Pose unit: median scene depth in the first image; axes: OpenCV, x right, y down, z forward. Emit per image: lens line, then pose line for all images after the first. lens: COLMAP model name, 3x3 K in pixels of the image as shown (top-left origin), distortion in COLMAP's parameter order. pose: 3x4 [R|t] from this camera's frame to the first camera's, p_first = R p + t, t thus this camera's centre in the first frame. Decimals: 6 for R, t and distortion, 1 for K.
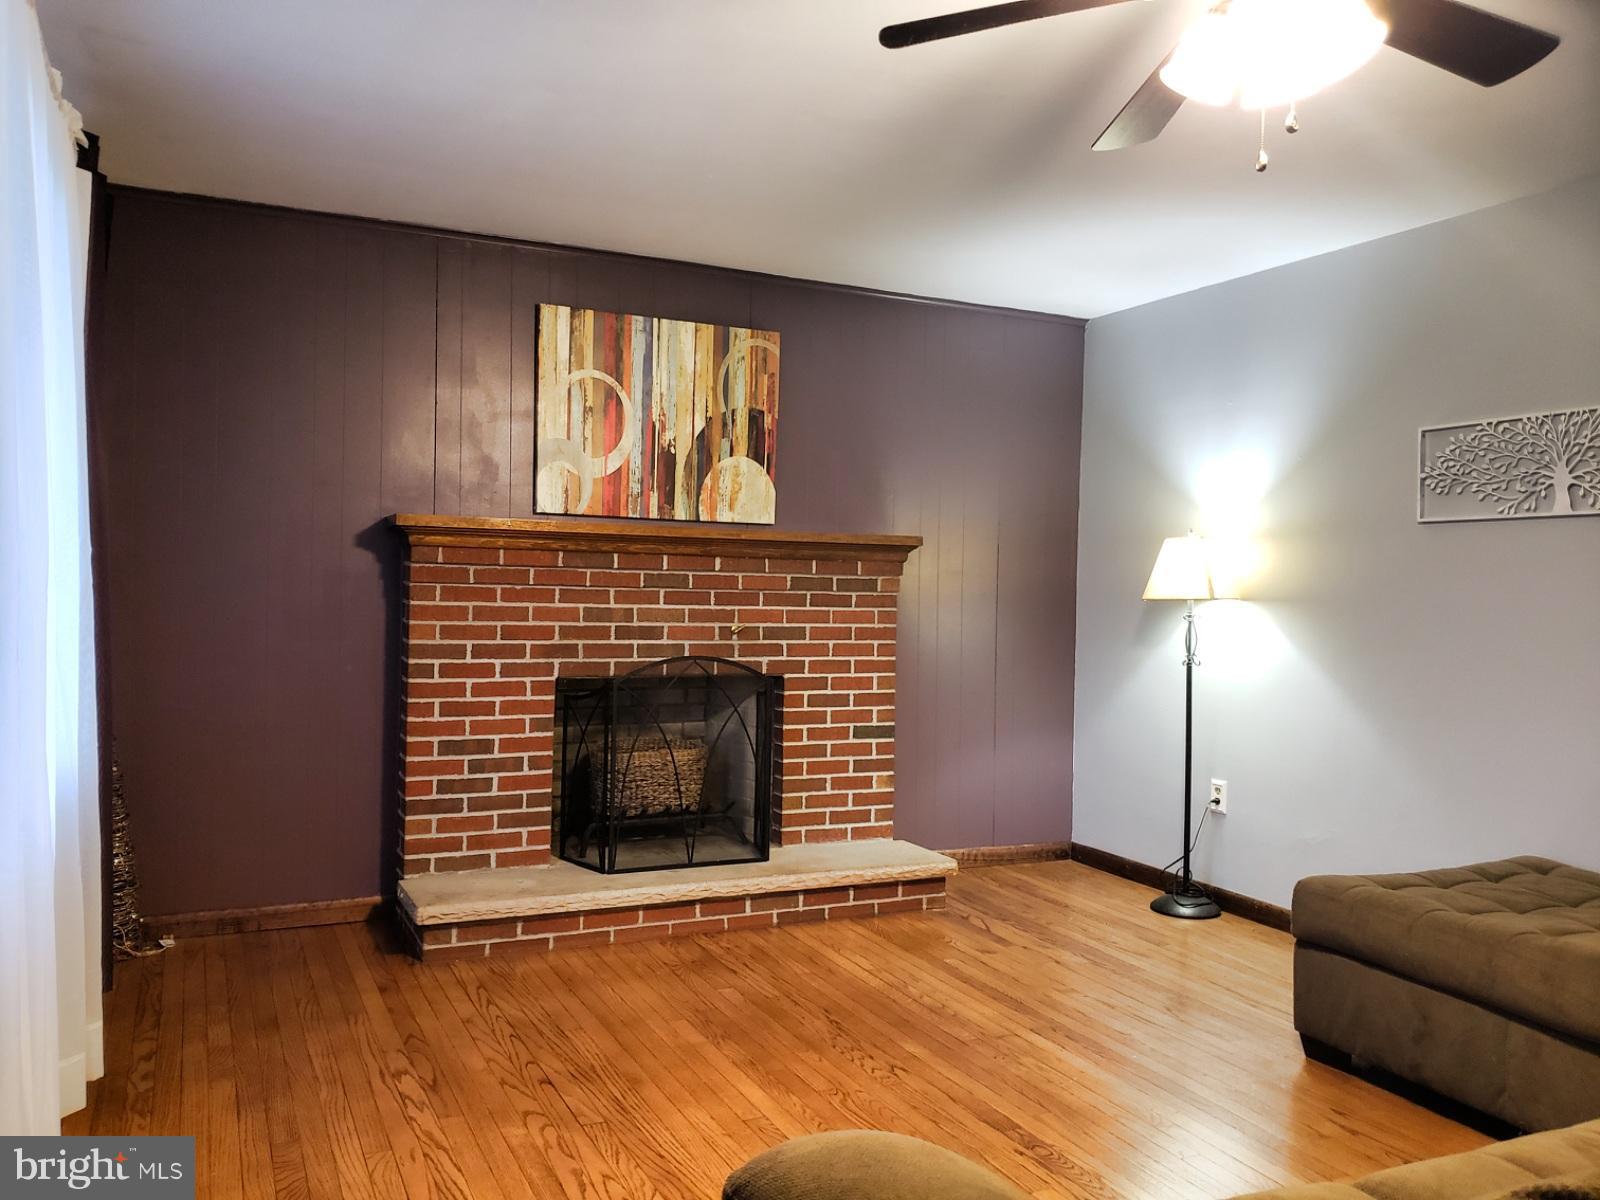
lens RADIAL K [[1195.6, 0, 790.5], [0, 1195.6, 603.3], [0, 0, 1]] dist [0.015734, -0.041240]
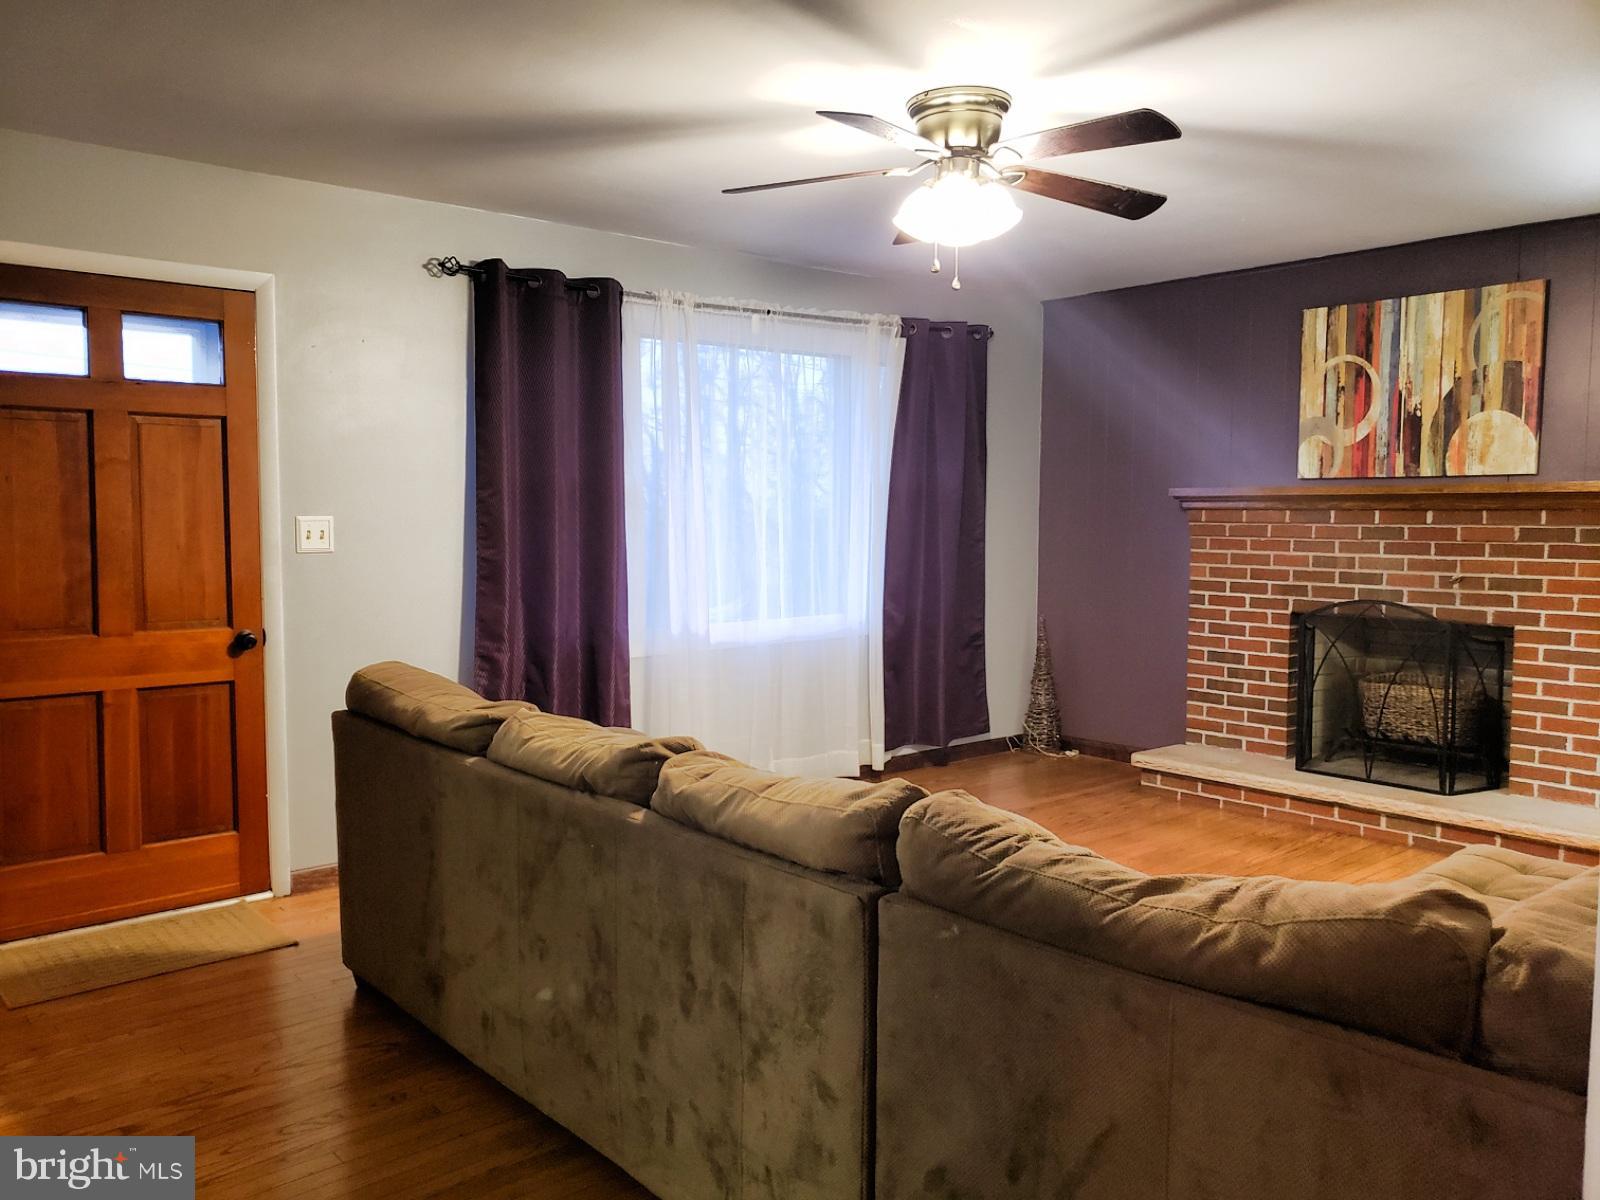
lens RADIAL K [[1195.6, 0, 788.7], [0, 1195.6, 603.9], [0, 0, 1]] dist [0.015734, -0.041240]
pose [[0.270285, 0.052005, -0.961375, 0.828538], [-0.006519, 0.998616, 0.052187, -0.007262], [0.962758, -0.007838, 0.270250, 0.147084]]
